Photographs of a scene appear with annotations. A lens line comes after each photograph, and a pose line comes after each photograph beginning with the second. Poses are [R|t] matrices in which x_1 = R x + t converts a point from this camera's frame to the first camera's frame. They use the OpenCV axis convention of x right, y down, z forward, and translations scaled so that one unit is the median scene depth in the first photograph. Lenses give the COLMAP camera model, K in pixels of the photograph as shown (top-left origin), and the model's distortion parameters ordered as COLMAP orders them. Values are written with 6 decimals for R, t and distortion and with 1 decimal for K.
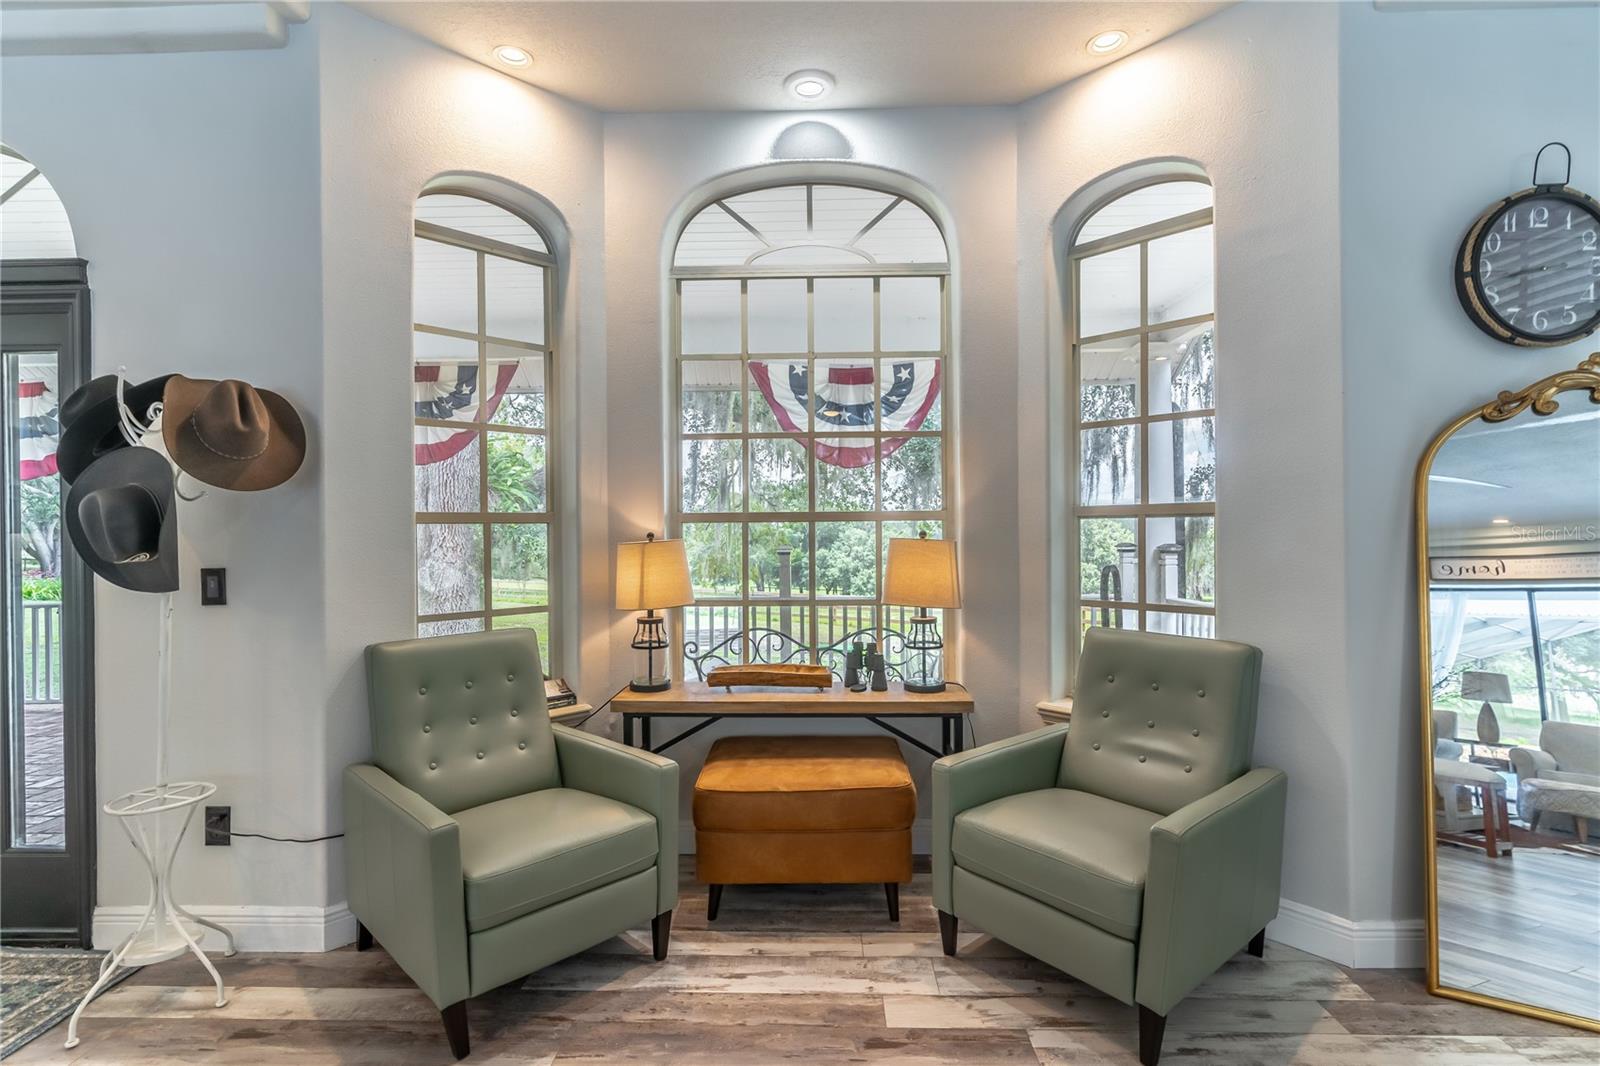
lens RADIAL K [[765.3, 0, 800.6], [0, 765.3, 536.9], [0, 0, 1]] dist [0.001374, 0.000419]
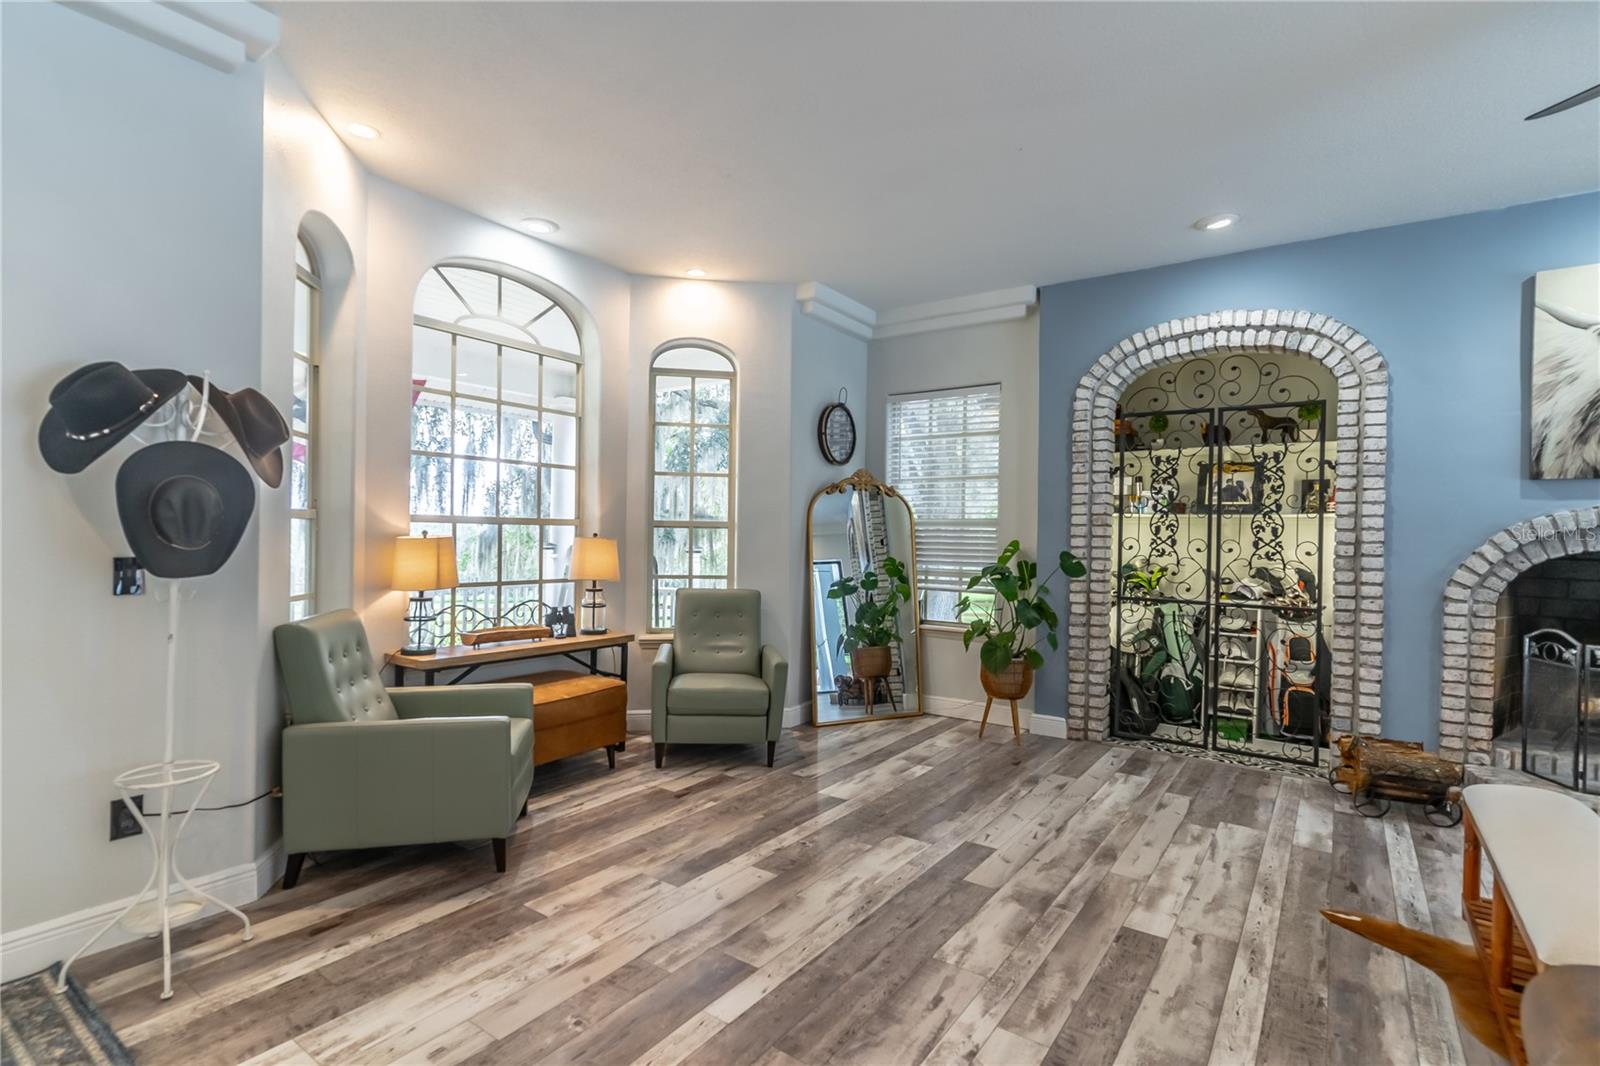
lens RADIAL K [[765.0, 0, 796.3], [0, 765.0, 536.3], [0, 0, 1]] dist [0.003994, 0.000489]
pose [[0.555531, 0.016531, 0.831332, -1.105845], [-0.014340, 0.999844, -0.010299, 0.011787], [-0.831372, -0.006200, 0.555681, -0.266065]]
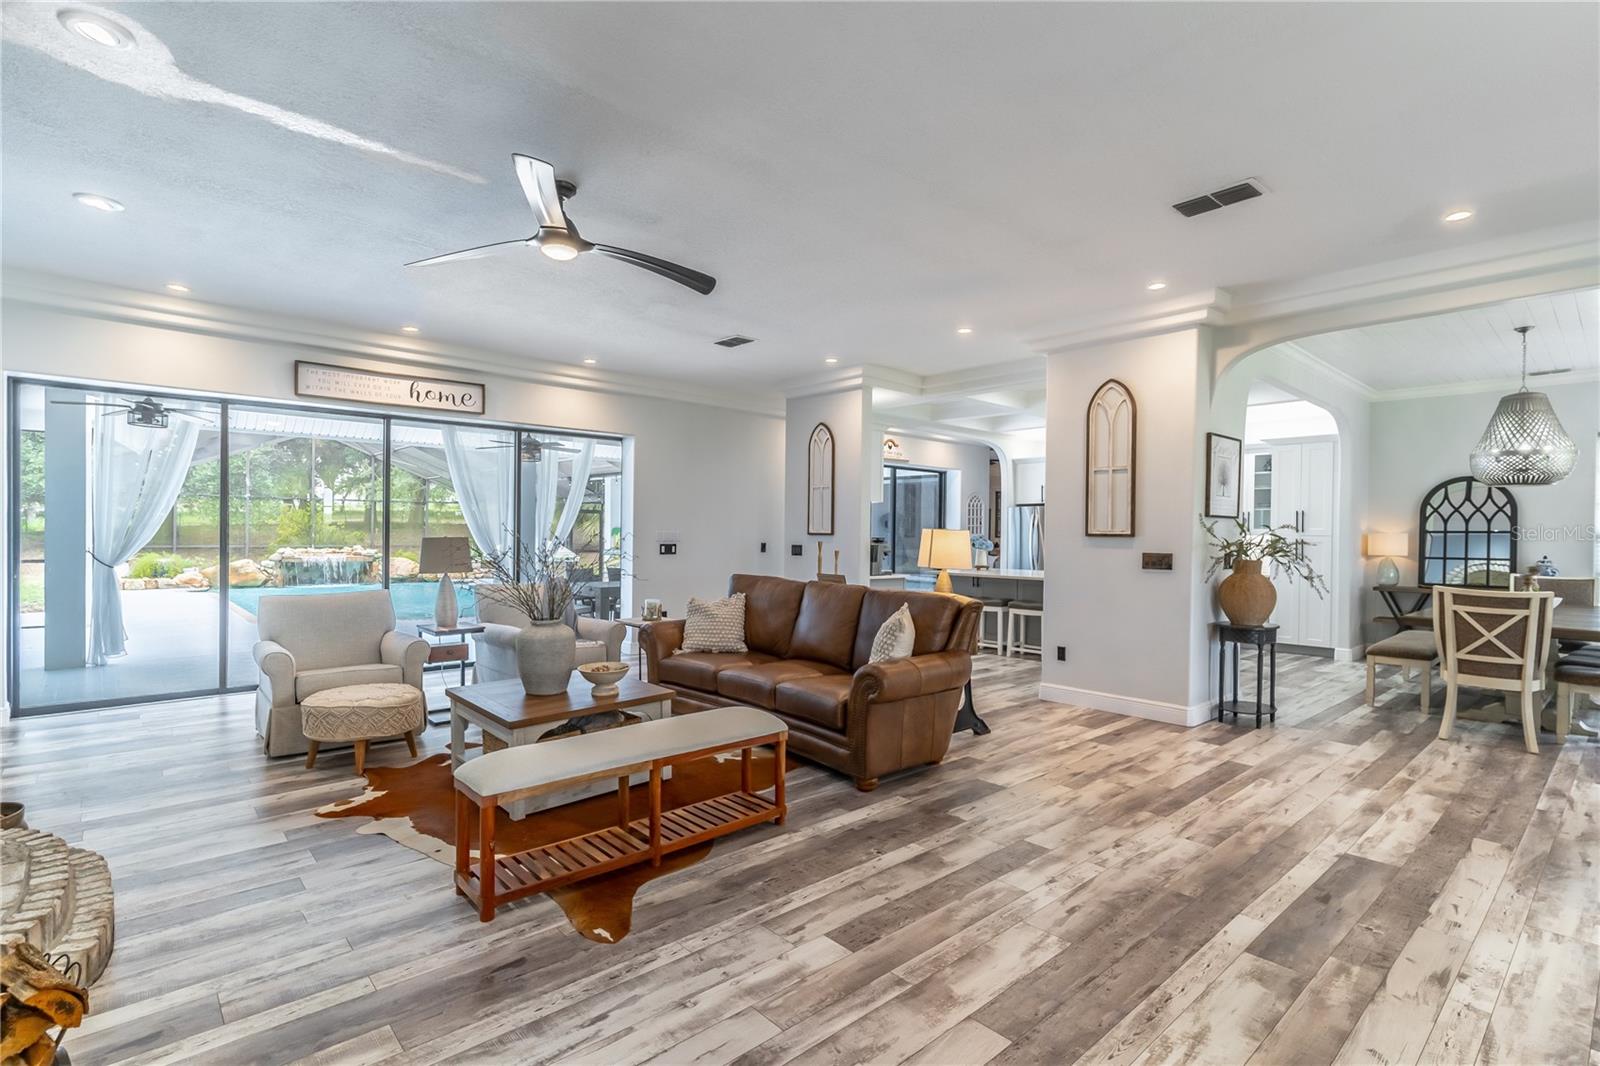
lens RADIAL K [[764.6, 0, 796.9], [0, 764.6, 540.6], [0, 0, 1]] dist [0.002196, 0.000099]
pose [[-0.726963, 0.008856, -0.686620, 0.787979], [-0.010710, 0.999649, 0.024232, -0.024952], [0.686593, 0.024970, -0.726613, 0.612297]]
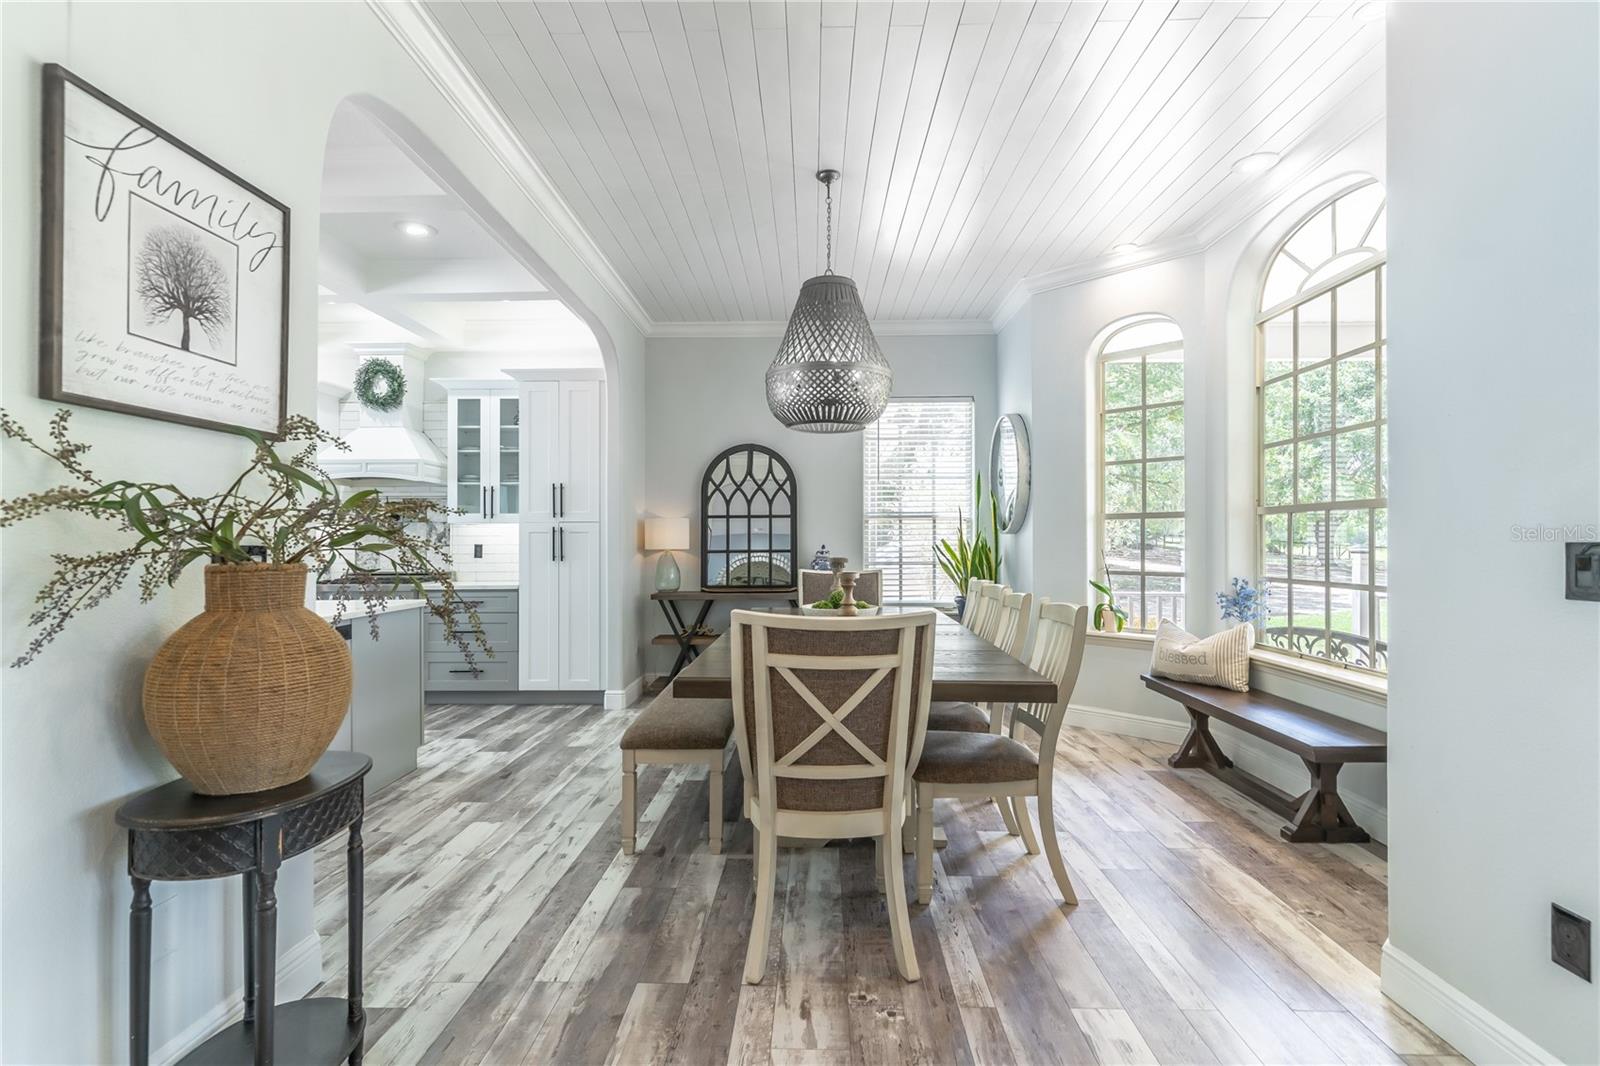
lens RADIAL K [[764.2, 0, 797.6], [0, 764.2, 537.1], [0, 0, 1]] dist [0.001542, -0.000092]
pose [[-0.004702, 0.005051, -0.999976, -1.067788], [-0.007481, 0.999959, 0.005086, 0.042731], [0.999961, 0.007504, -0.004664, 0.365107]]
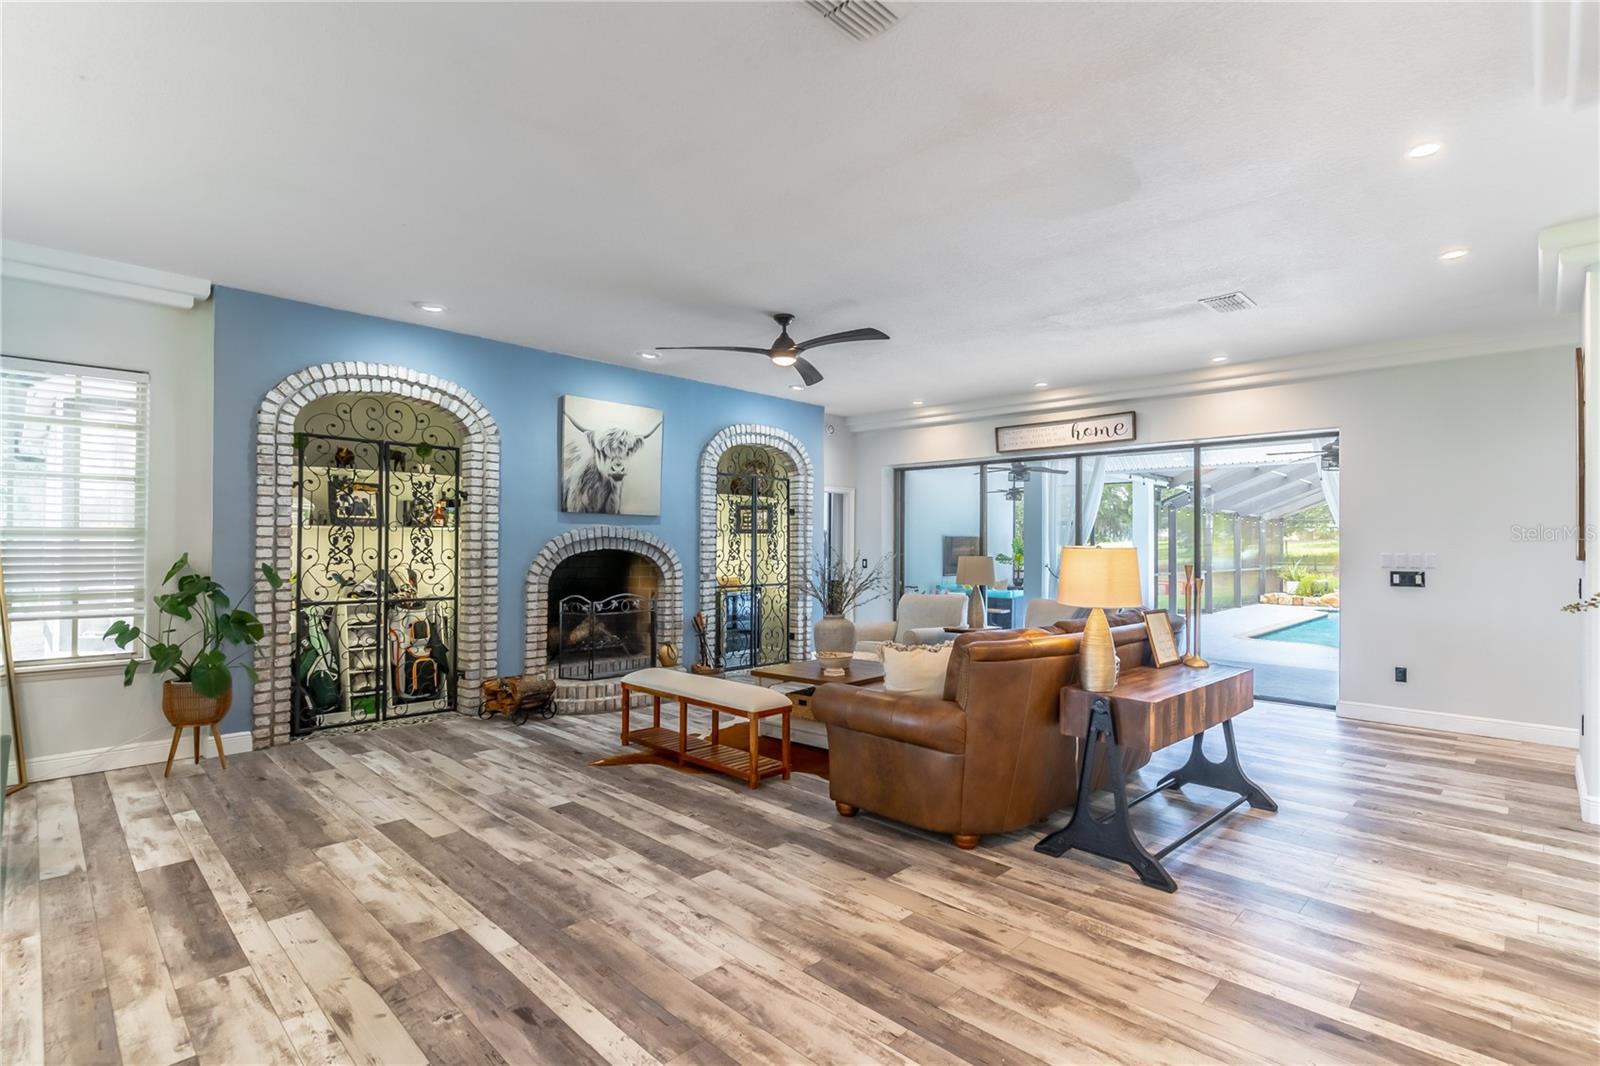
lens RADIAL K [[765.5, 0, 799.9], [0, 765.5, 536.1], [0, 0, 1]] dist [-0.000991, 0.000679]
pose [[-0.731313, 0.012843, 0.681921, -1.462752], [0.007401, 0.999913, -0.010895, -0.018016], [-0.682002, -0.002921, -0.731345, 0.775670]]
